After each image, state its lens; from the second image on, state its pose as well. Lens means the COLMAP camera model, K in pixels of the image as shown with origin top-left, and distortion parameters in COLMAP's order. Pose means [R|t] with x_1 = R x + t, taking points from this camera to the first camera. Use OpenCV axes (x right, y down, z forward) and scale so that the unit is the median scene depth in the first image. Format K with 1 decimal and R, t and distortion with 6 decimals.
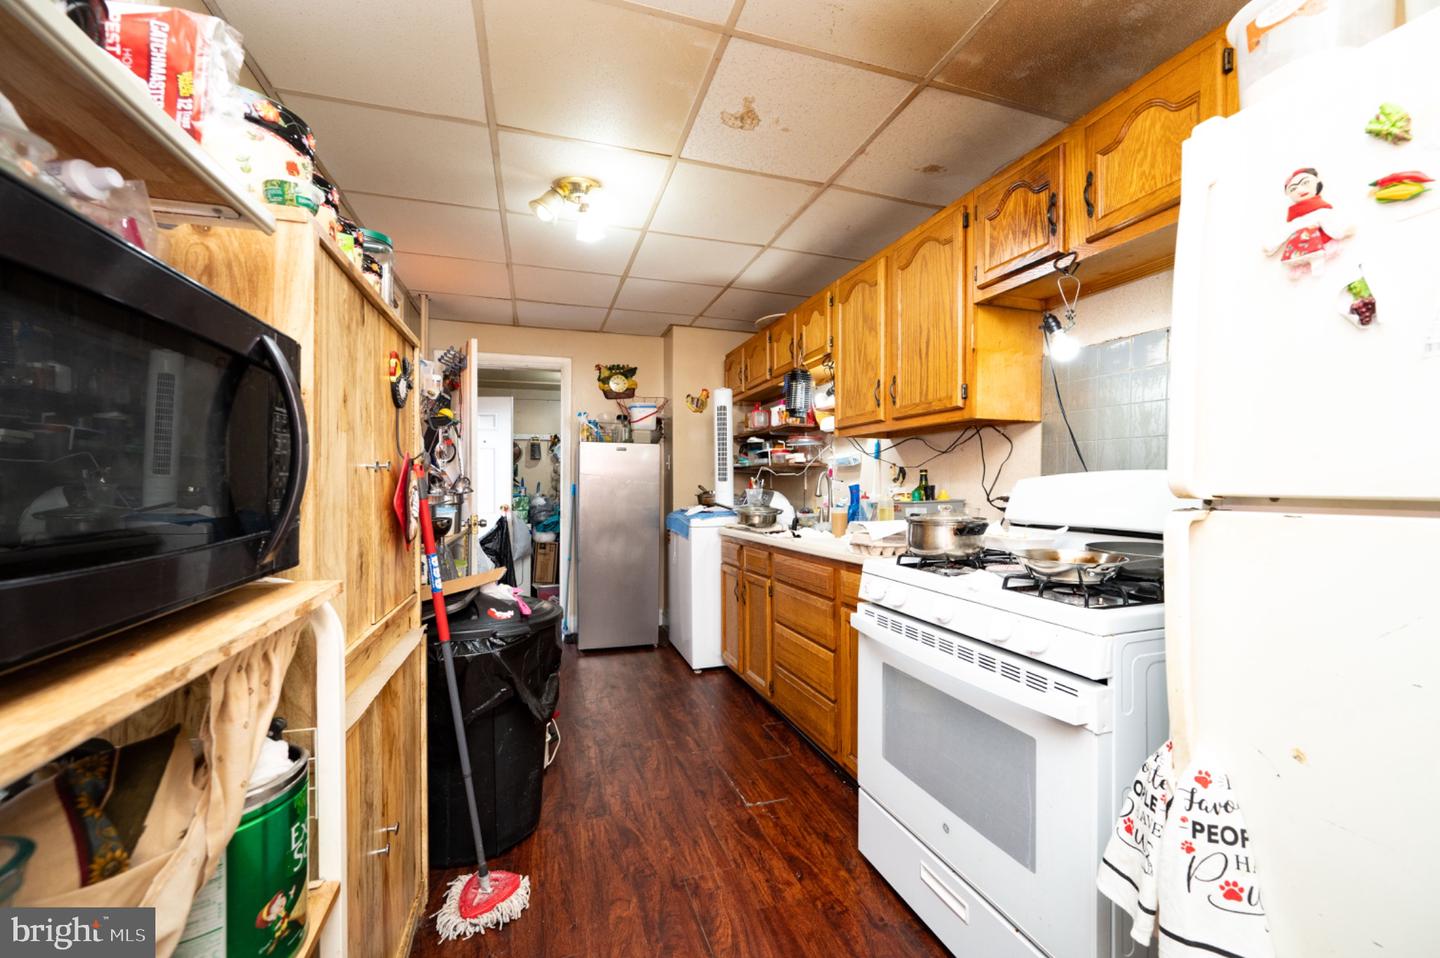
lens RADIAL K [[591.4, 0, 779.5], [0, 591.4, 475.4], [0, 0, 1]] dist [-0.000541, -0.000025]
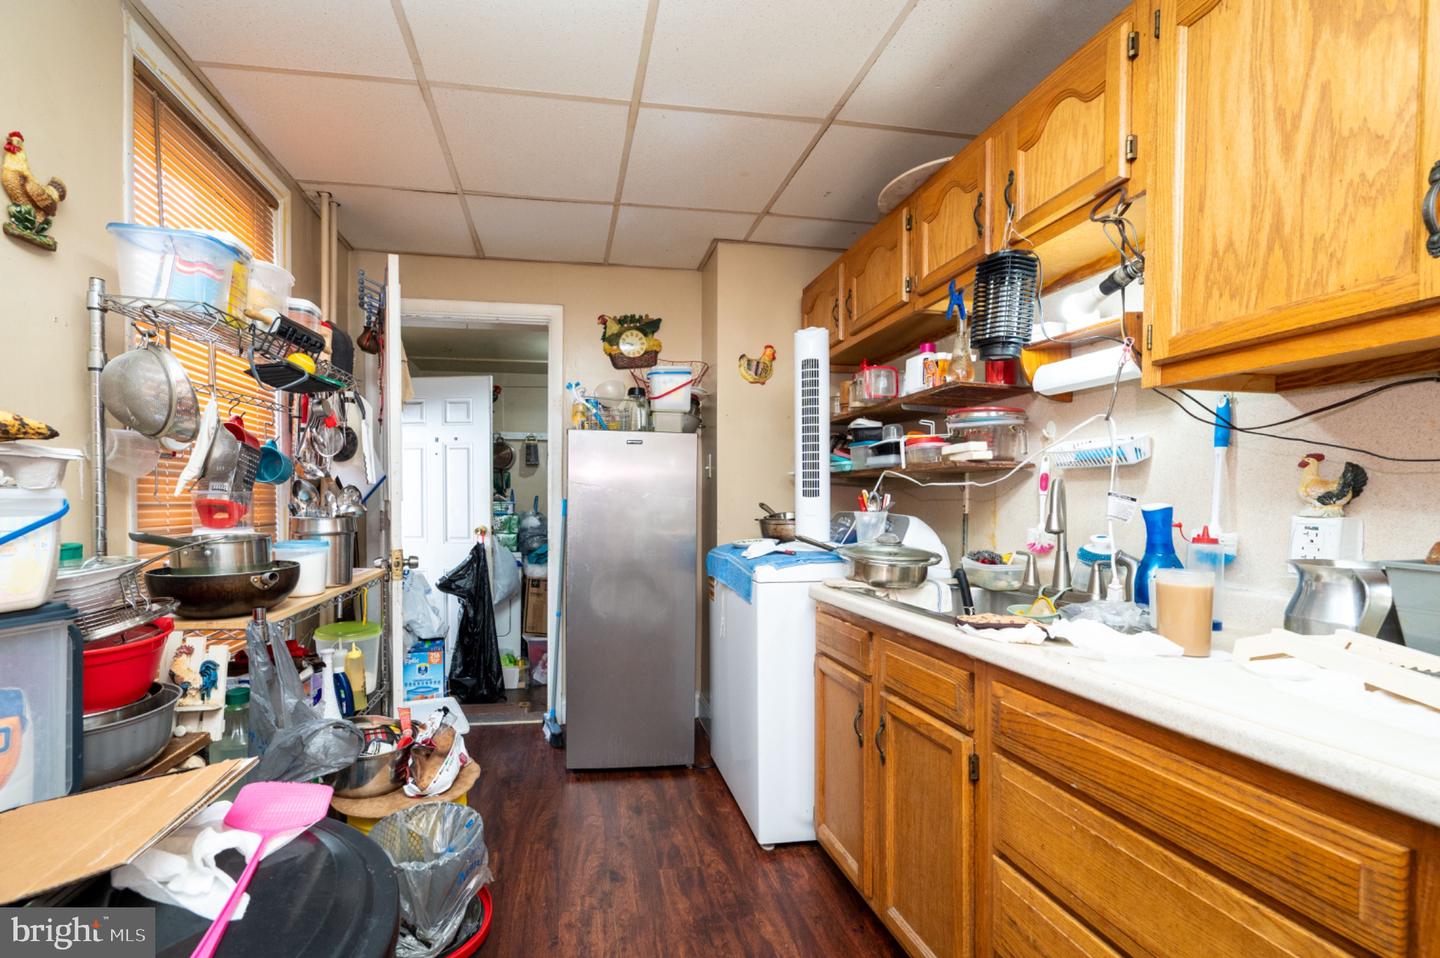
lens RADIAL K [[593.9, 0, 728.9], [0, 593.9, 527.1], [0, 0, 1]] dist [-0.000162, -0.000046]
pose [[0.991606, 0.015630, -0.128347, -0.107853], [-0.007757, 0.998070, 0.061613, 0.004779], [0.129063, -0.060100, 0.989814, 0.473336]]
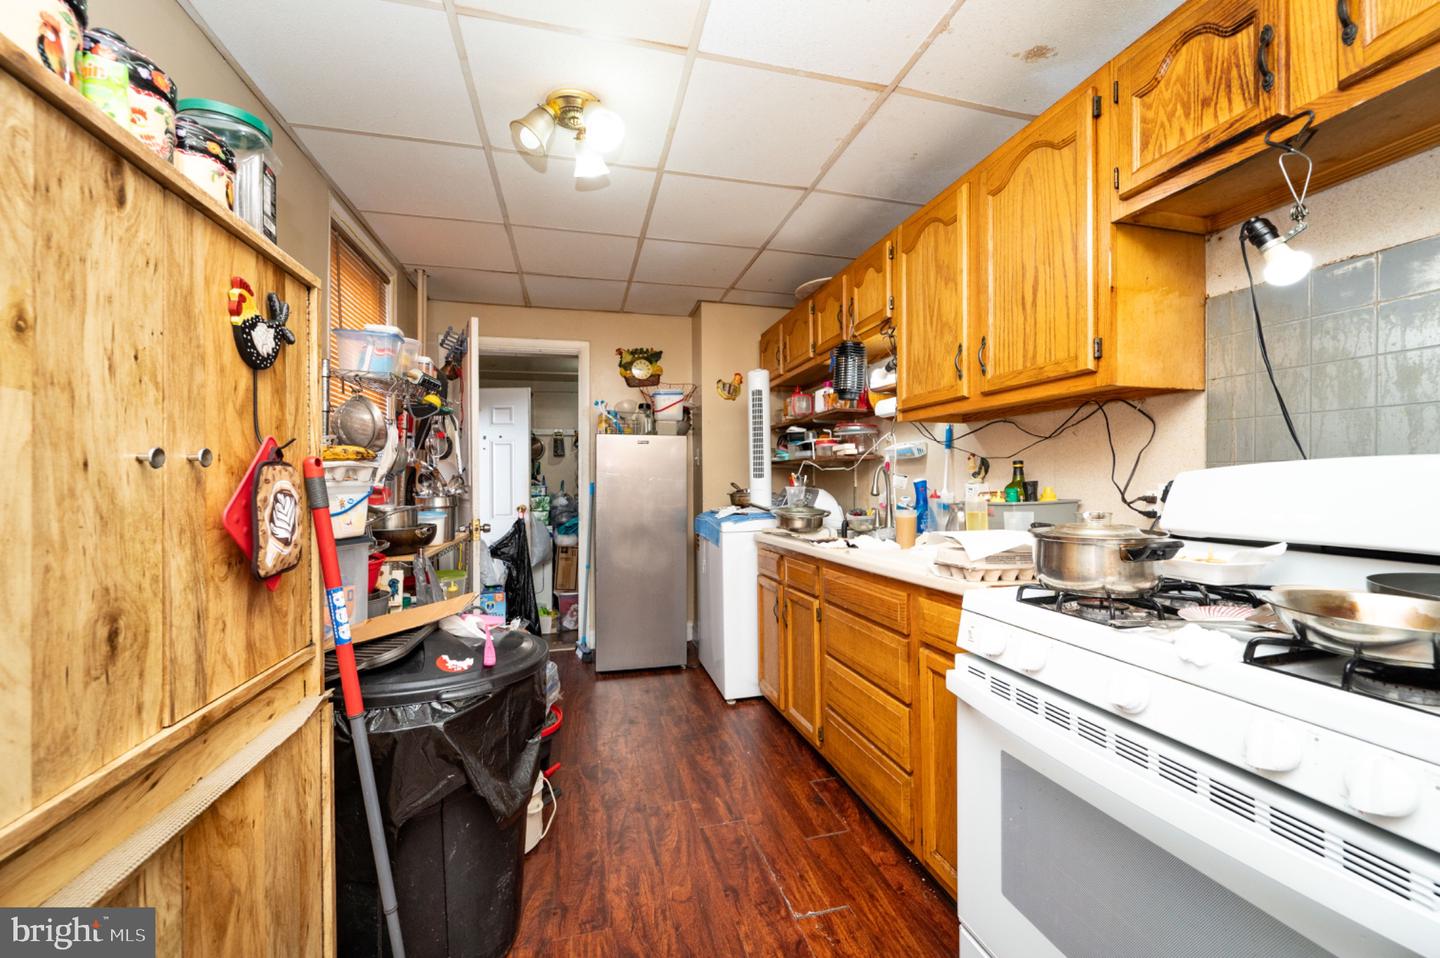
lens RADIAL K [[583.0, 0, 788.7], [0, 583.0, 476.3], [0, 0, 1]] dist [0.001212, 0.000038]
pose [[0.998928, -0.007376, -0.045705, -0.015243], [0.007725, 0.999942, 0.007460, 0.001781], [0.045648, -0.007805, 0.998927, 0.170531]]
